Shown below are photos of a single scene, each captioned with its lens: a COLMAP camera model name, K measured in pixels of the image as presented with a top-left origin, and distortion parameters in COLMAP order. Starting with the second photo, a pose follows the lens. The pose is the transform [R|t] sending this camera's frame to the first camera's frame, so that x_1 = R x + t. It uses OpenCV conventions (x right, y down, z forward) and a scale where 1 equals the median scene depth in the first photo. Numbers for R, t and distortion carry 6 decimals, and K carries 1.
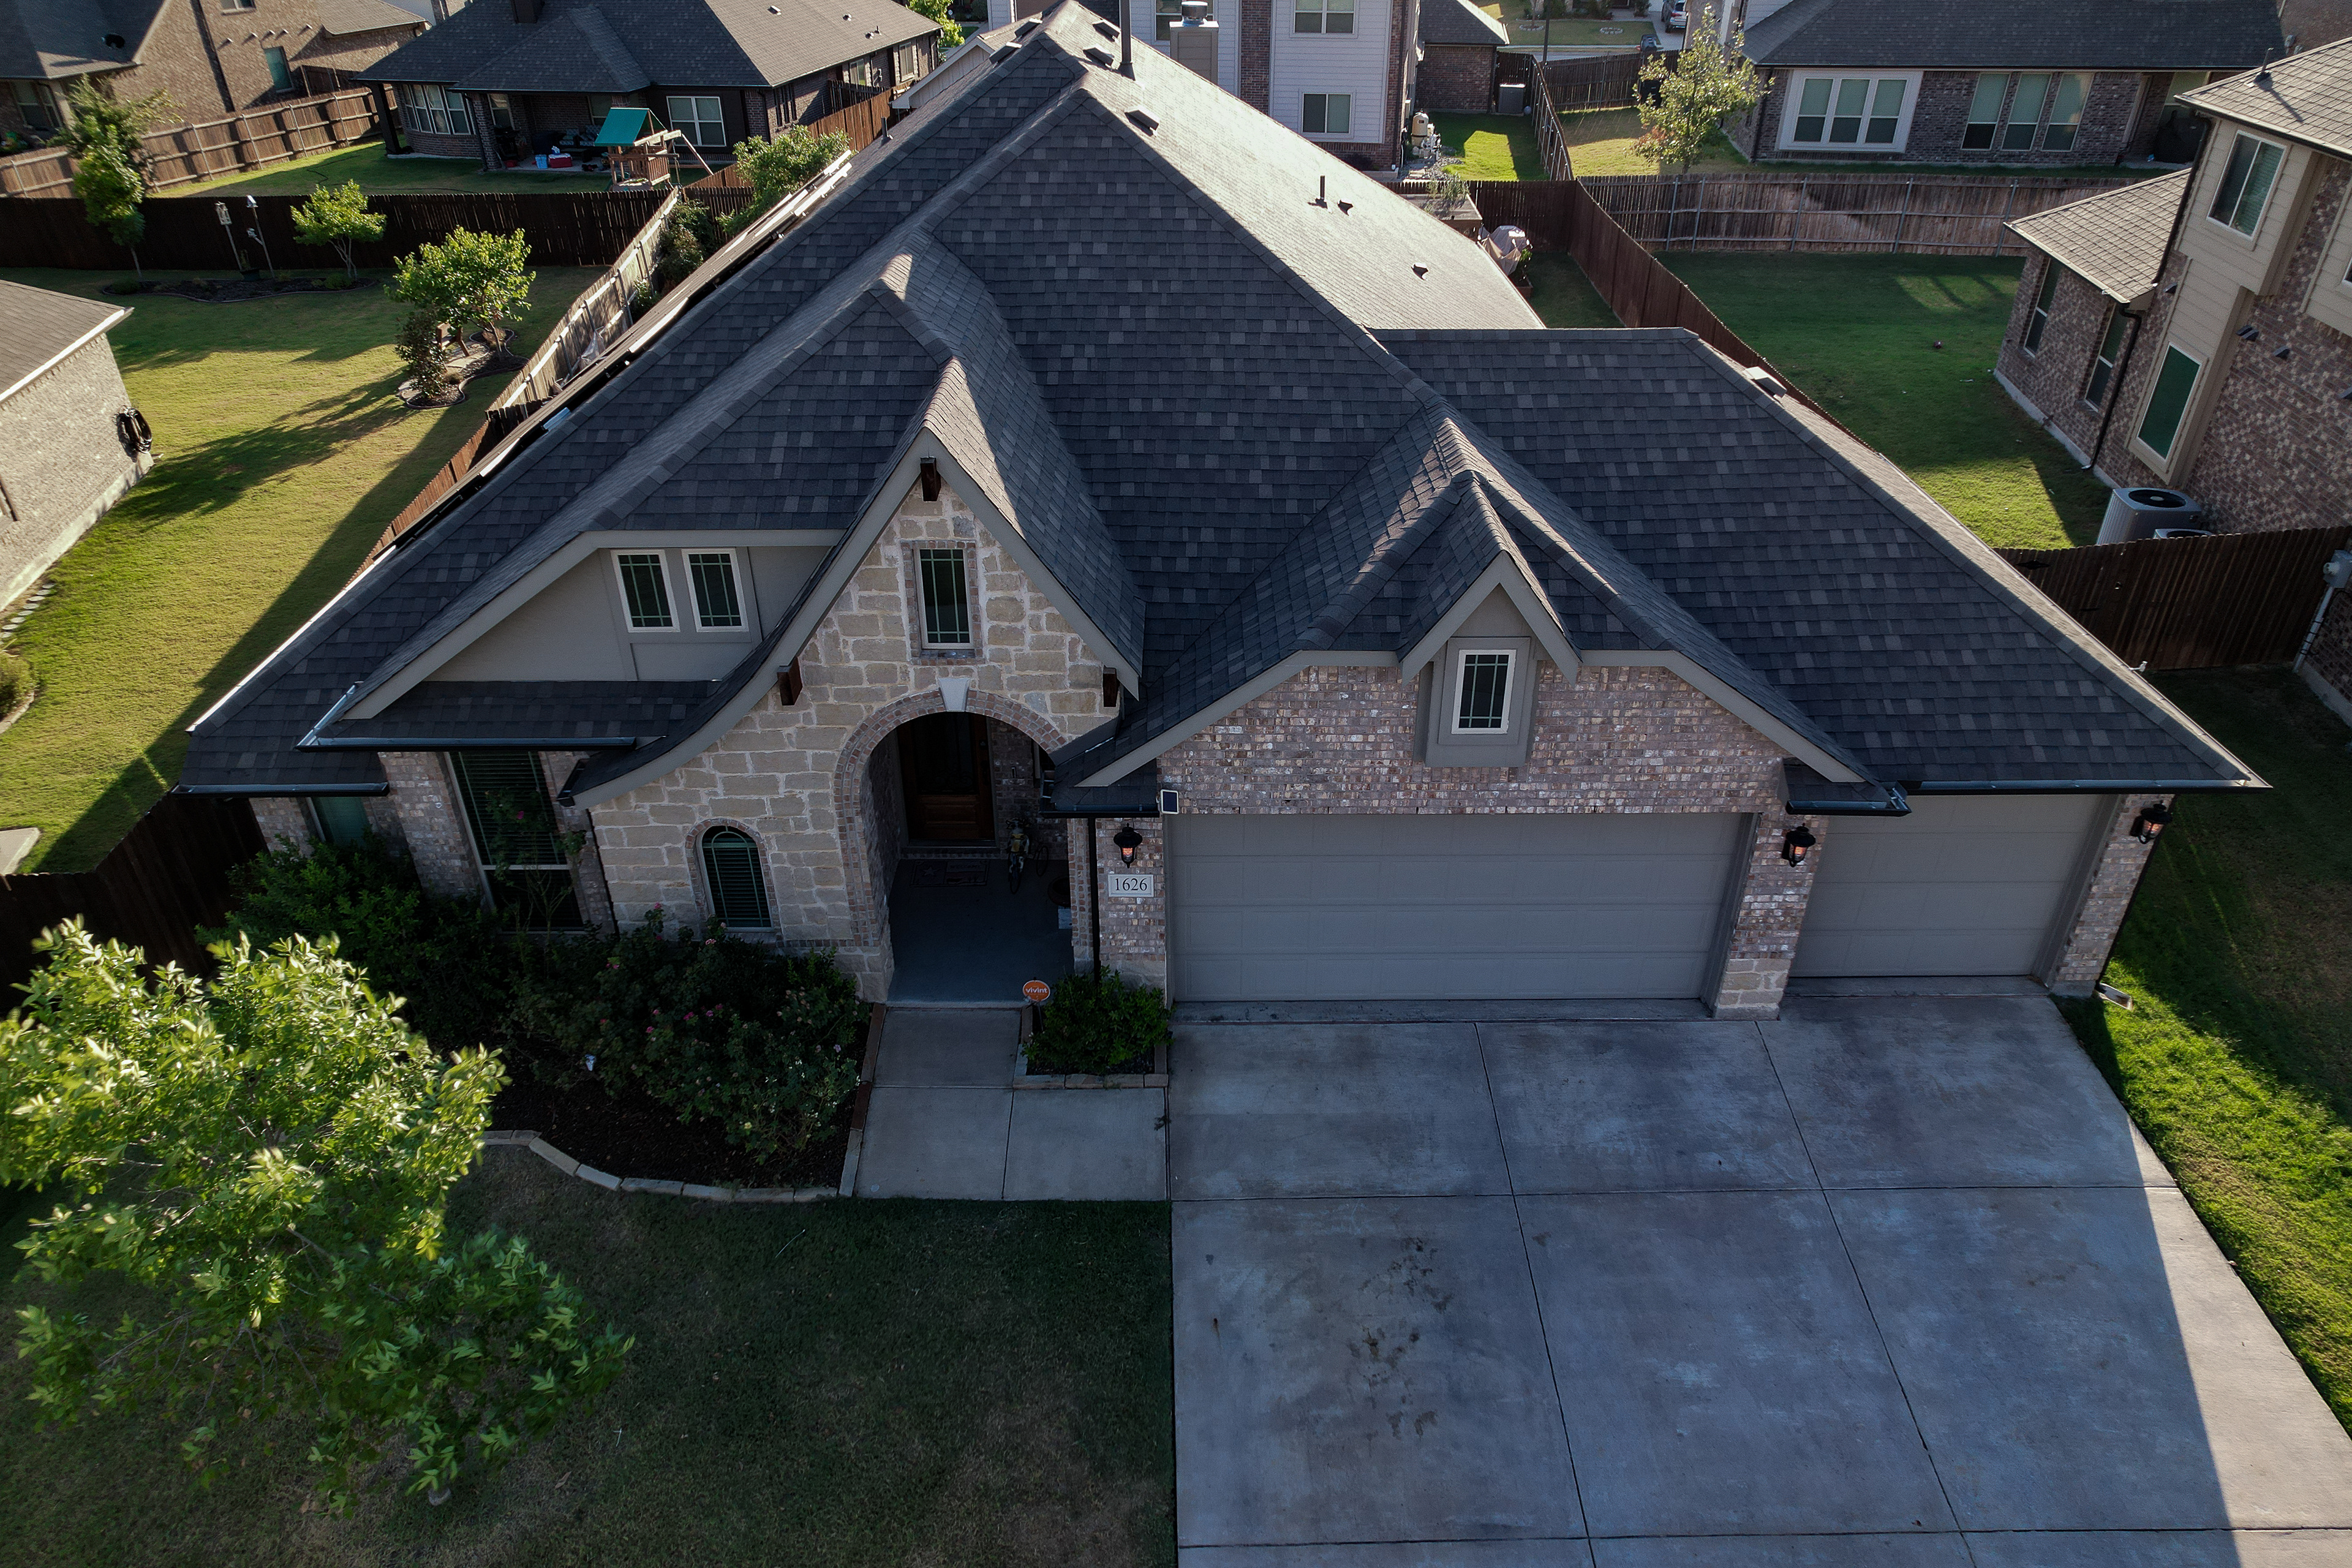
lens RADIAL K [[1537.6, 0, 1178.1], [0, 1537.6, 806.4], [0, 0, 1]] dist [-0.079114, 0.090873]
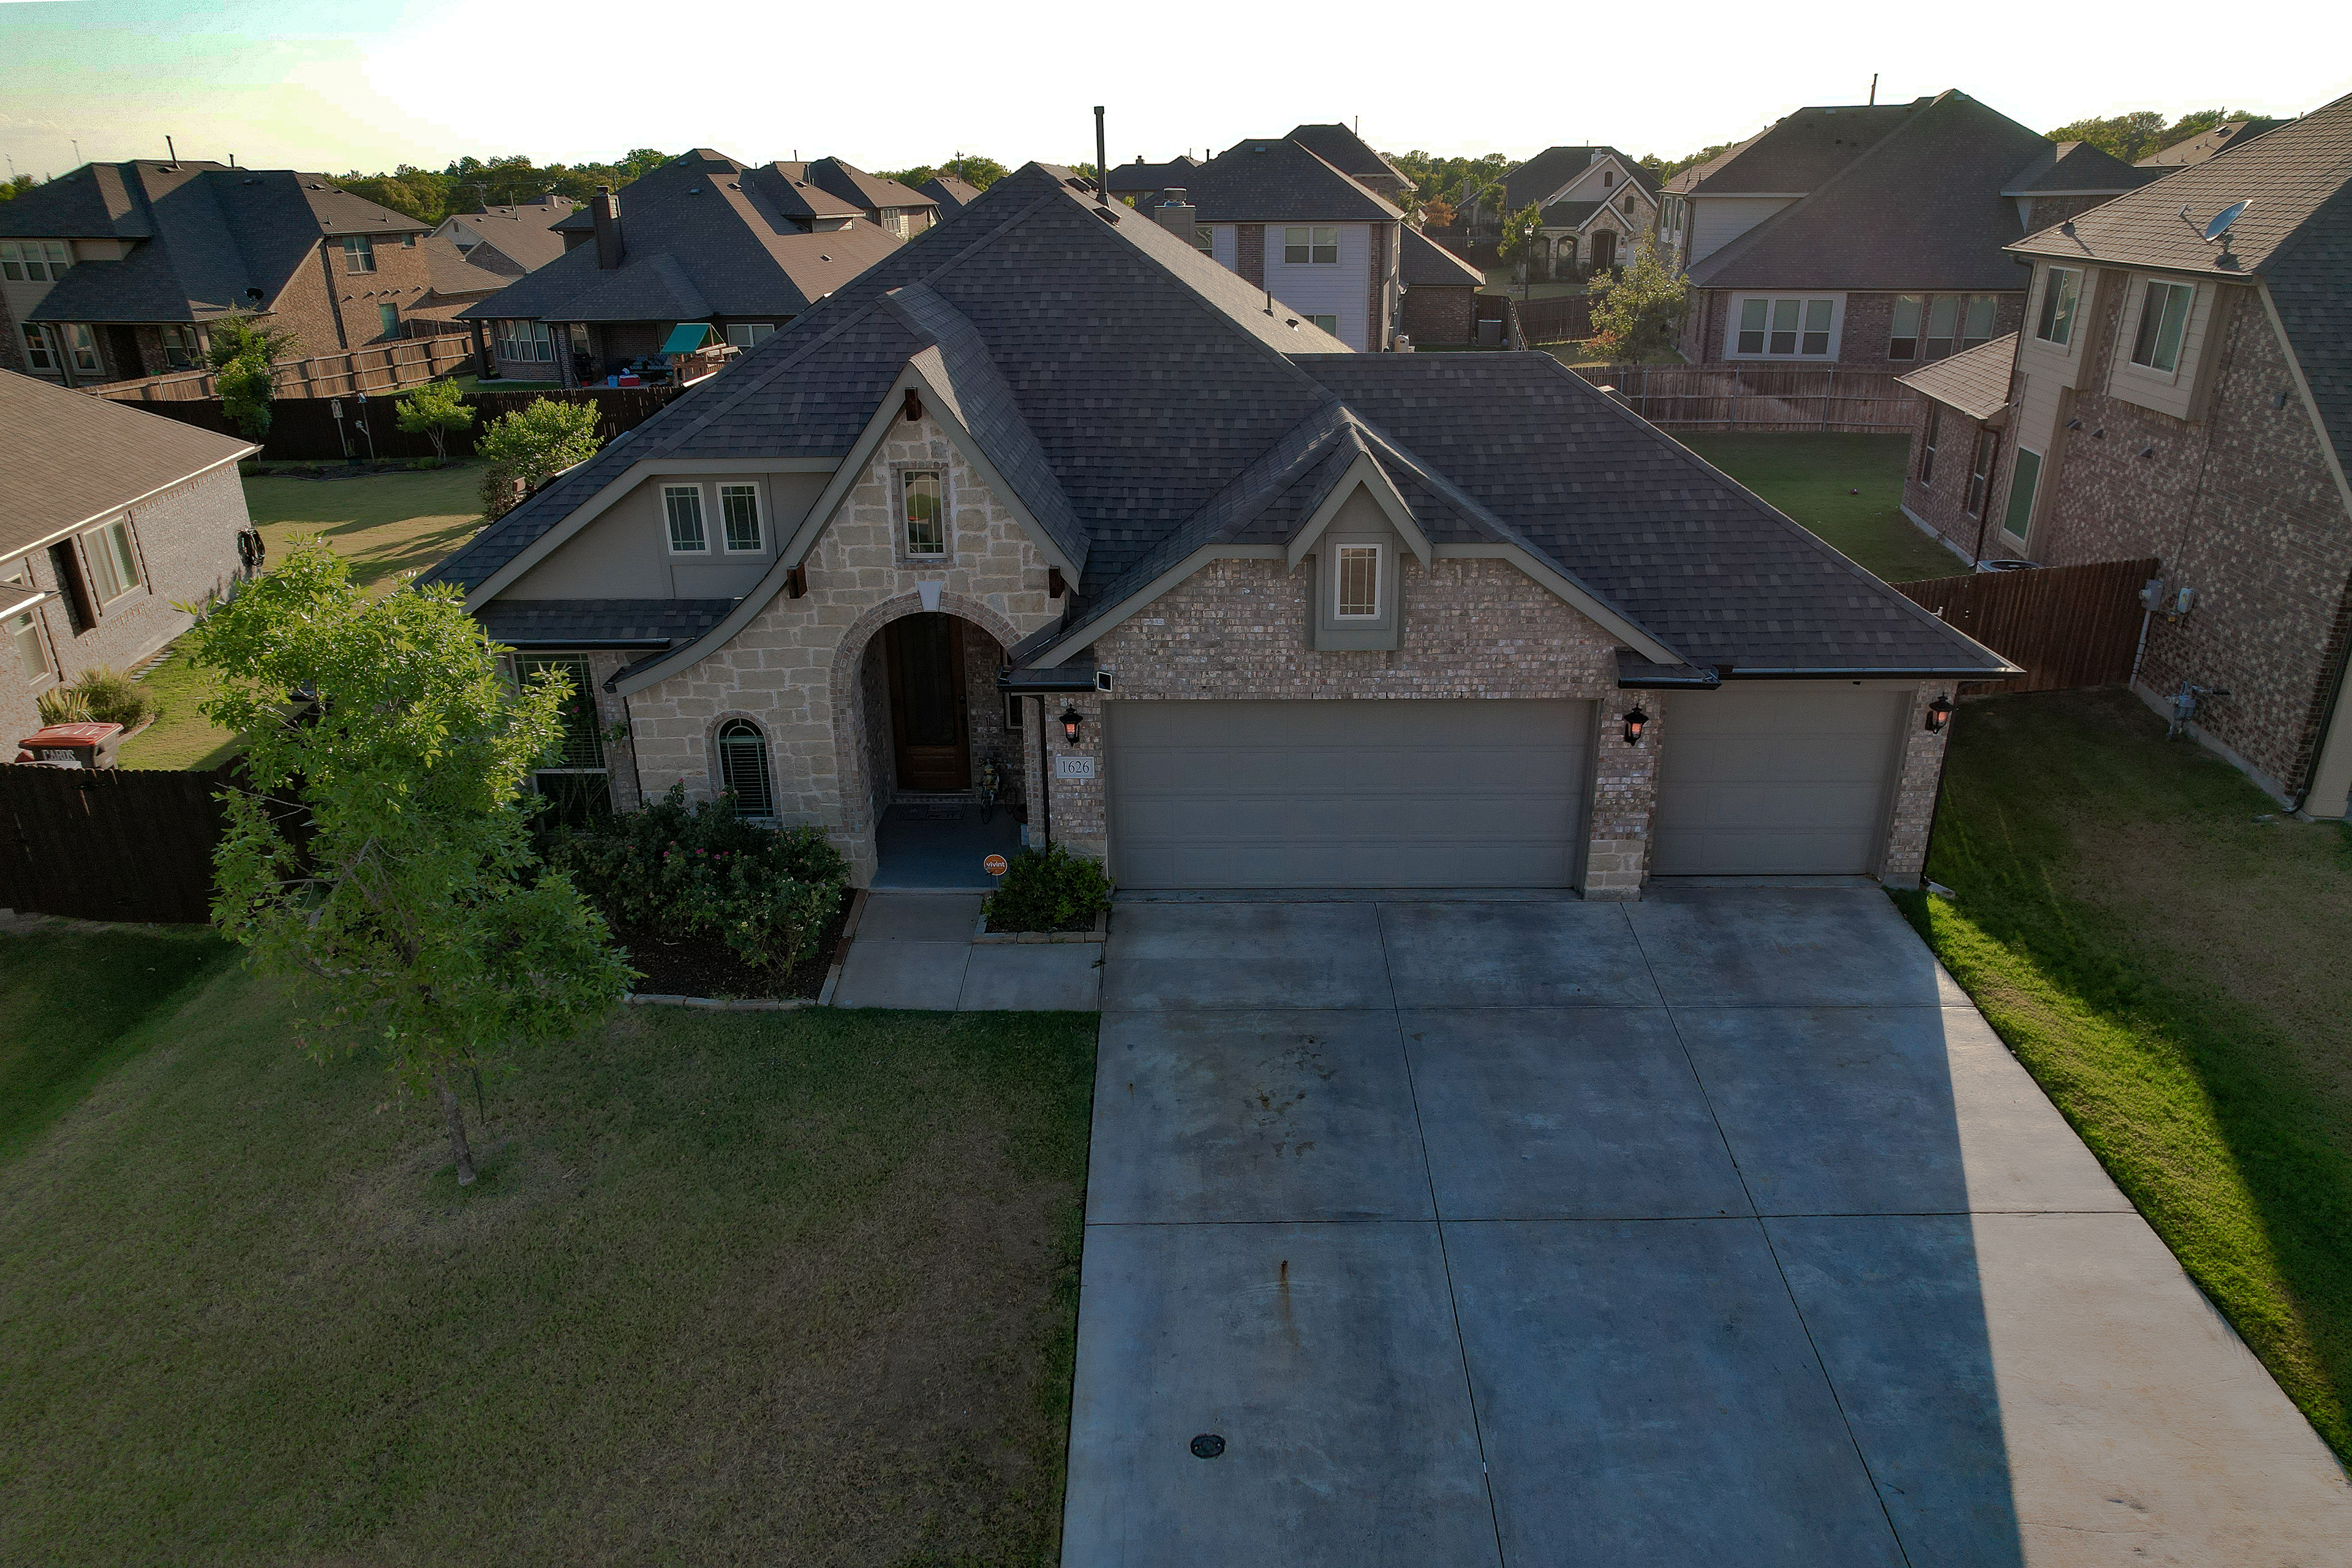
lens RADIAL K [[1537.6, 0, 1178.1], [0, 1537.6, 806.4], [0, 0, 1]] dist [-0.079114, 0.090873]
pose [[0.999792, 0.000290, -0.020376, 0.073683], [-0.003778, 0.985207, -0.171330, 0.287191], [0.020025, 0.171371, 0.985003, -0.166158]]
